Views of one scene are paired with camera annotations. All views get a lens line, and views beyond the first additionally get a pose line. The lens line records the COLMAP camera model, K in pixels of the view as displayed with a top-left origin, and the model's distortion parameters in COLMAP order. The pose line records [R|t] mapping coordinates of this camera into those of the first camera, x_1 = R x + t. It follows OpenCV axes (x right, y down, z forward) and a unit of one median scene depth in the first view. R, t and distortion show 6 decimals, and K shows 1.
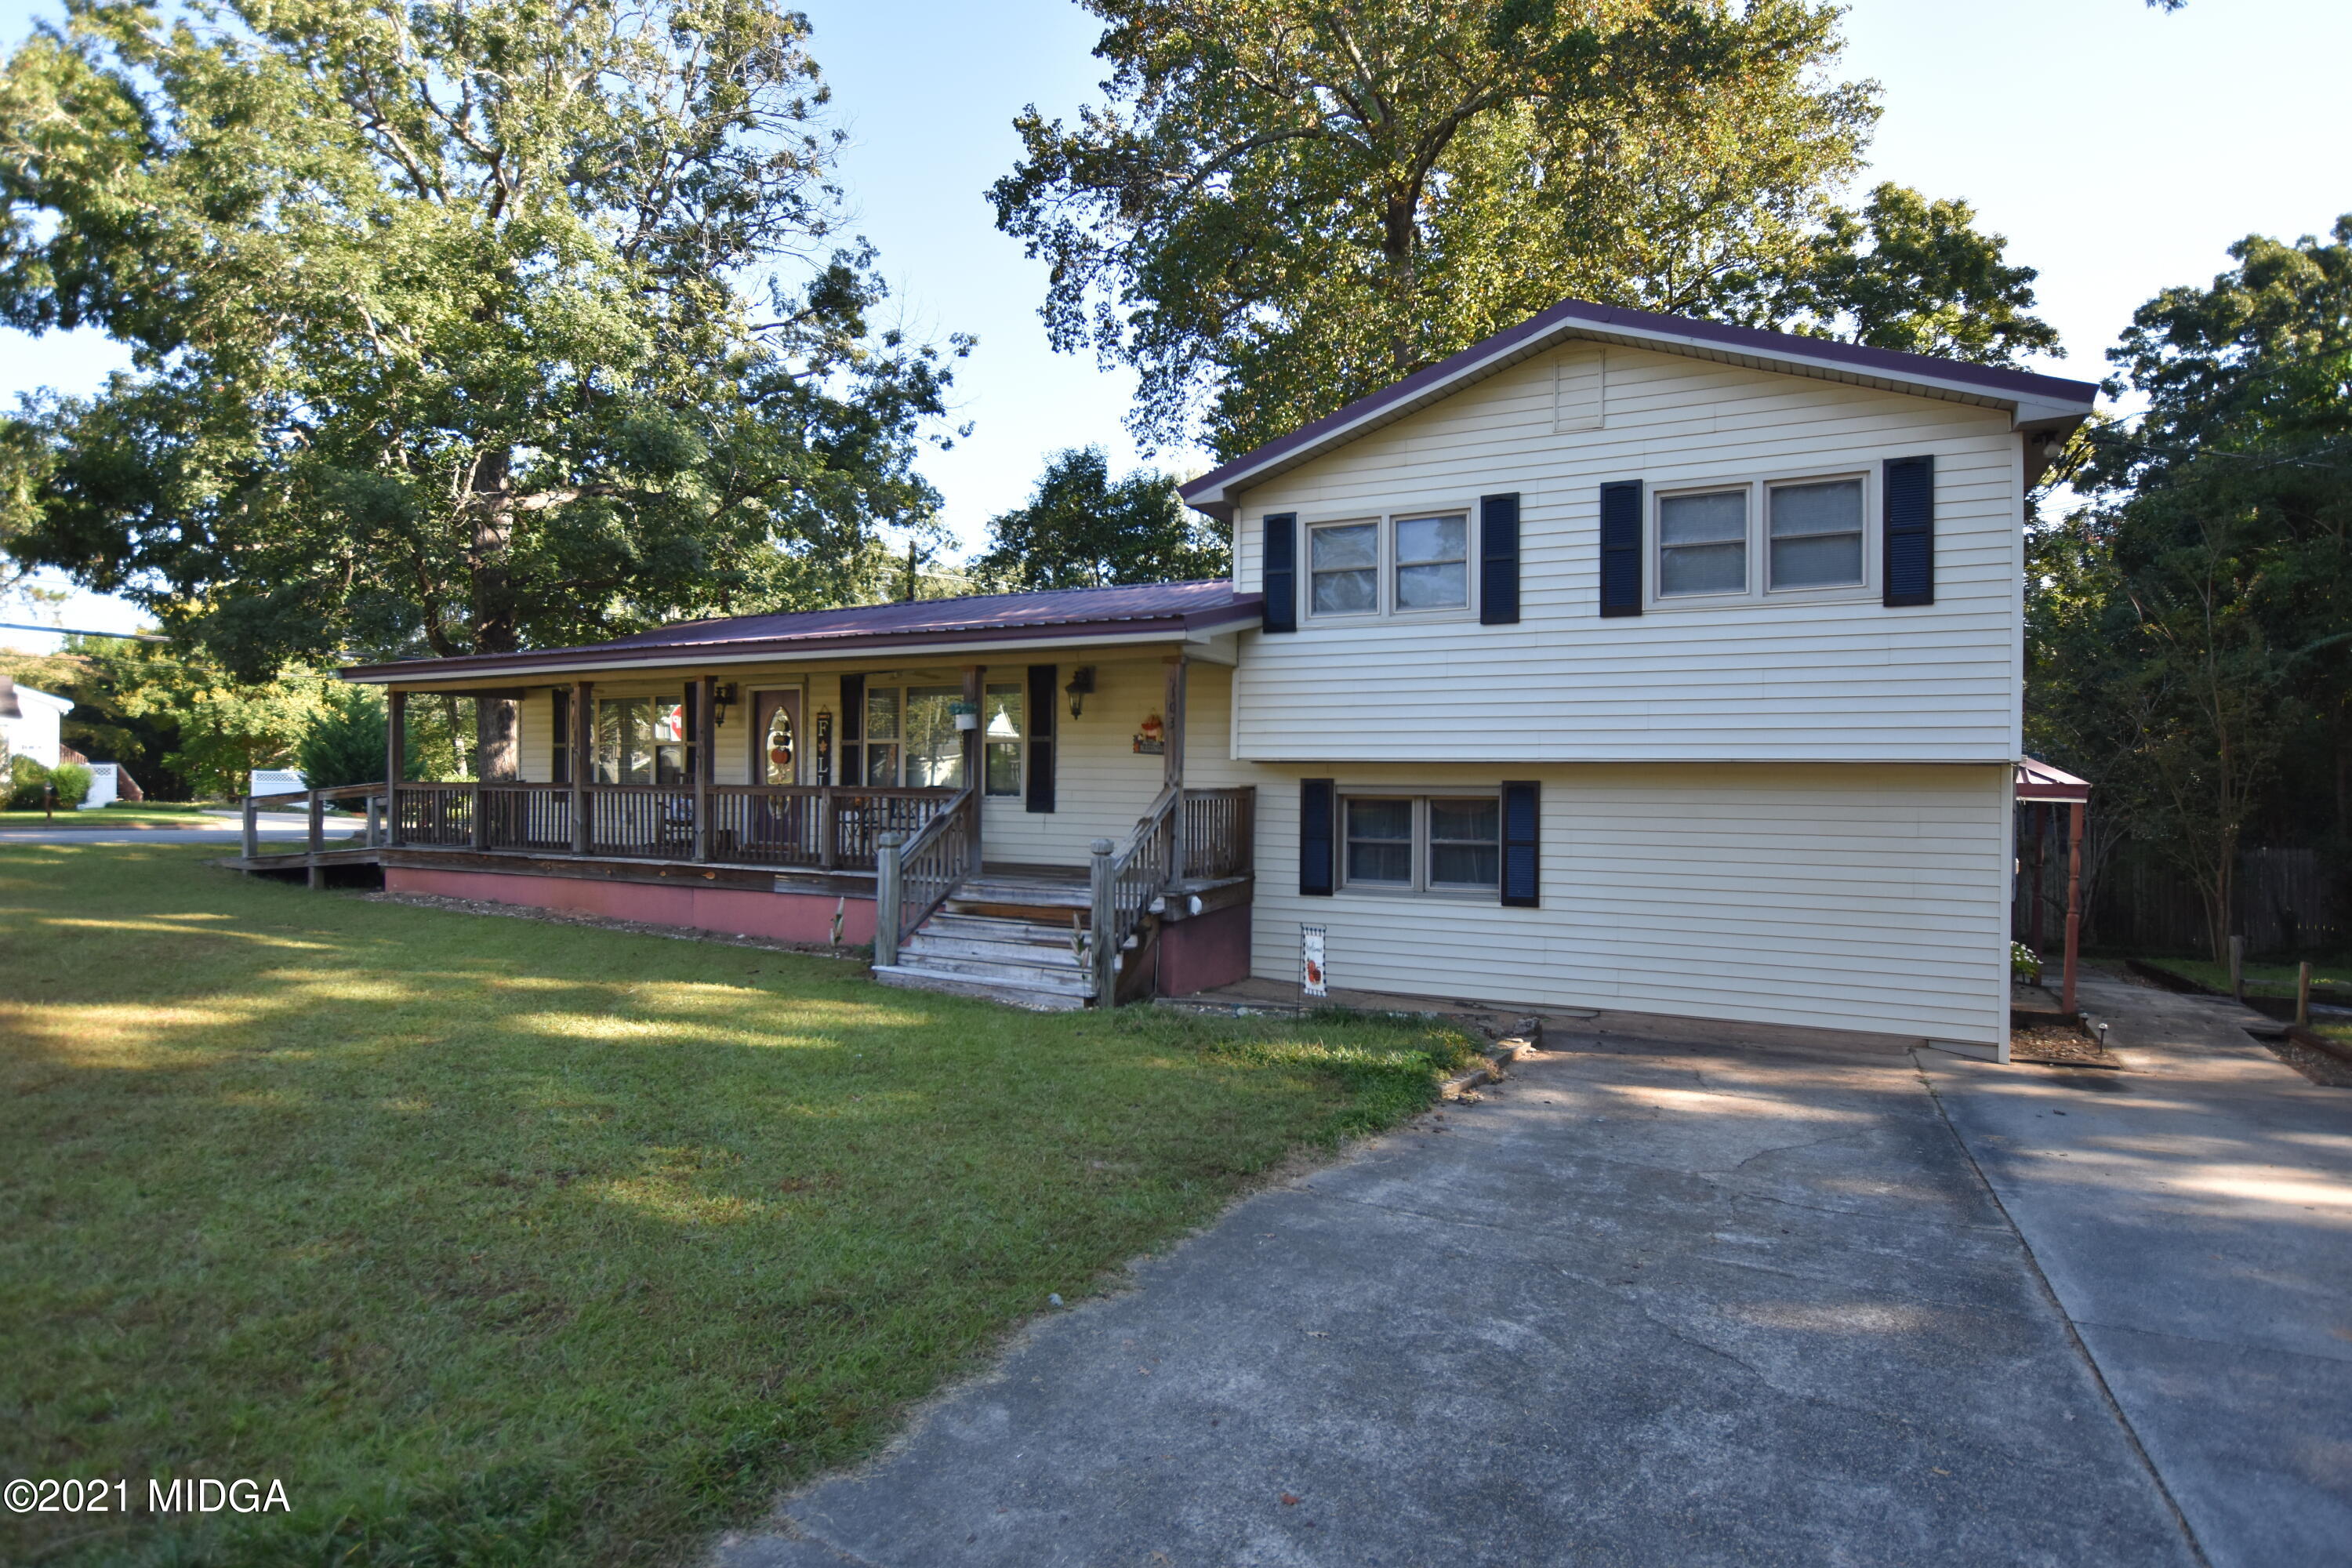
lens RADIAL K [[1211.1, 0, 1176.7], [0, 1211.1, 785.9], [0, 0, 1]] dist [-0.018581, 0.000501]
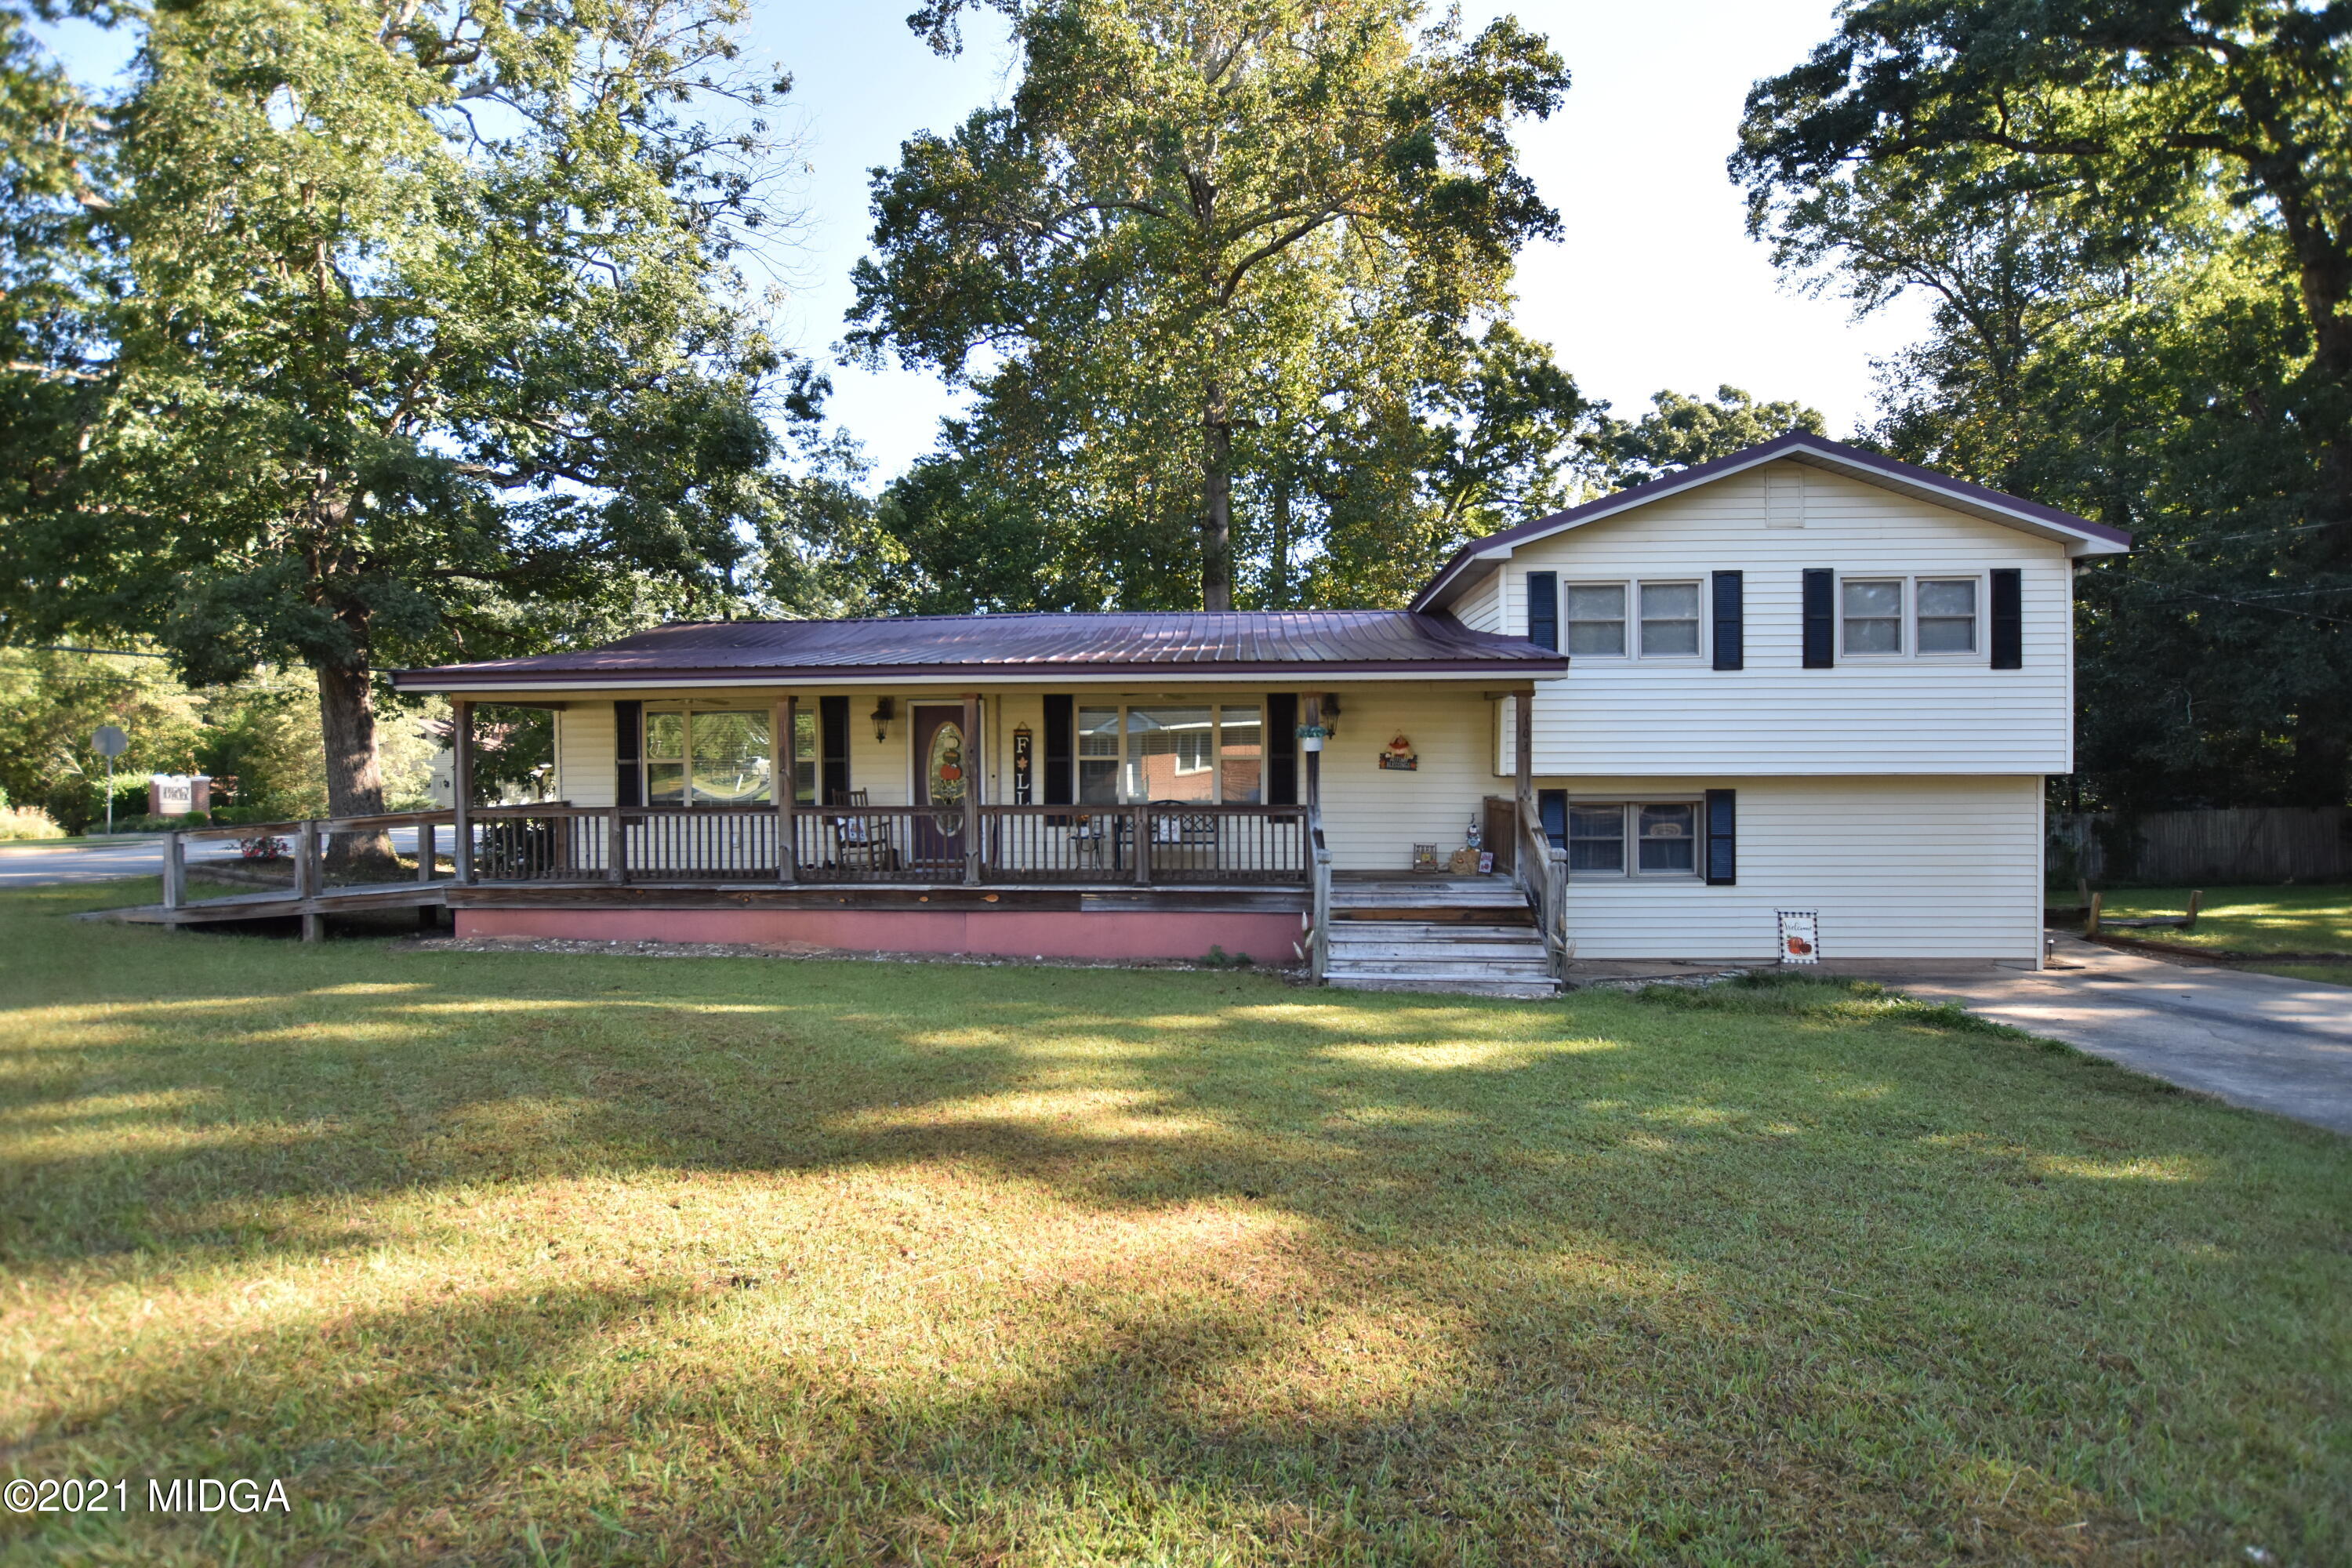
lens RADIAL K [[1076.6, 0, 1178.7], [0, 1076.6, 786.5], [0, 0, 1]] dist [-0.018243, -0.002352]
pose [[0.918408, -0.019112, 0.395173, -0.702216], [0.015083, 0.999798, 0.013298, -0.030729], [-0.395348, -0.006253, 0.918510, 0.161404]]
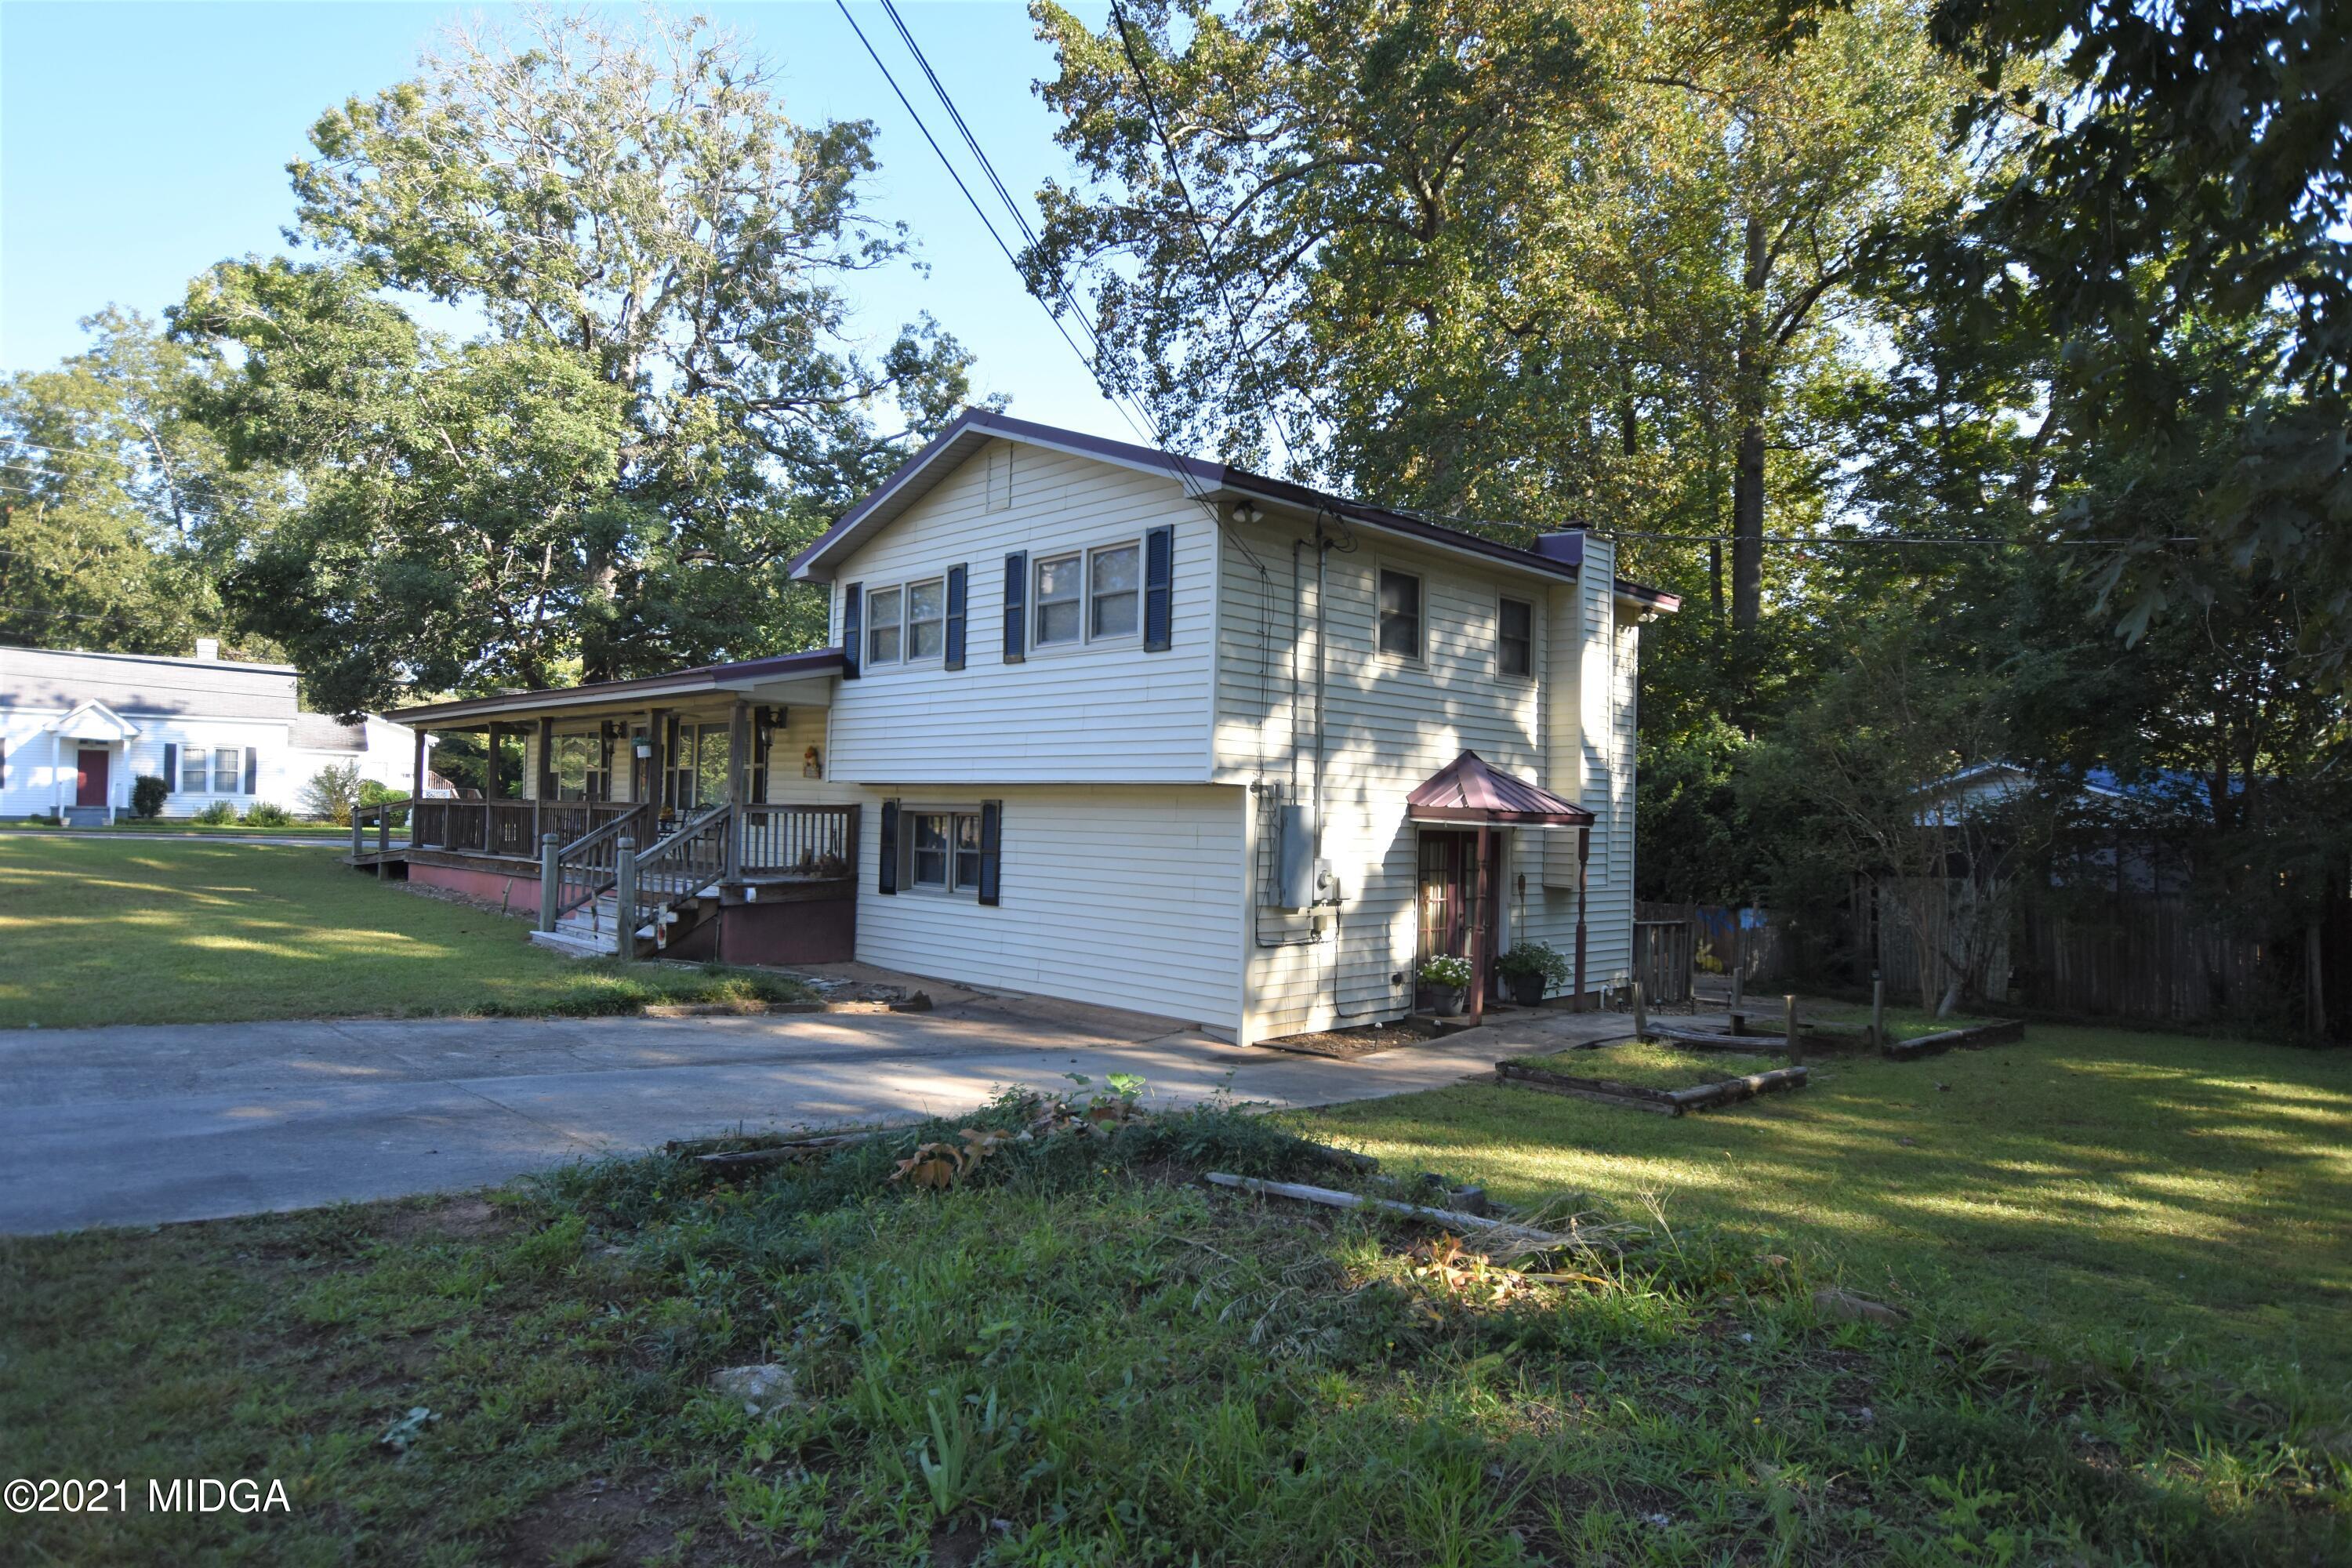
lens RADIAL K [[1362.1, 0, 1173.6], [0, 1362.1, 771.1], [0, 0, 1]] dist [-0.005728, -0.000080]
pose [[0.950258, 0.003572, -0.311444, 0.859664], [-0.016381, 0.999123, -0.038521, 0.016075], [0.311034, 0.041707, 0.949483, -0.220614]]
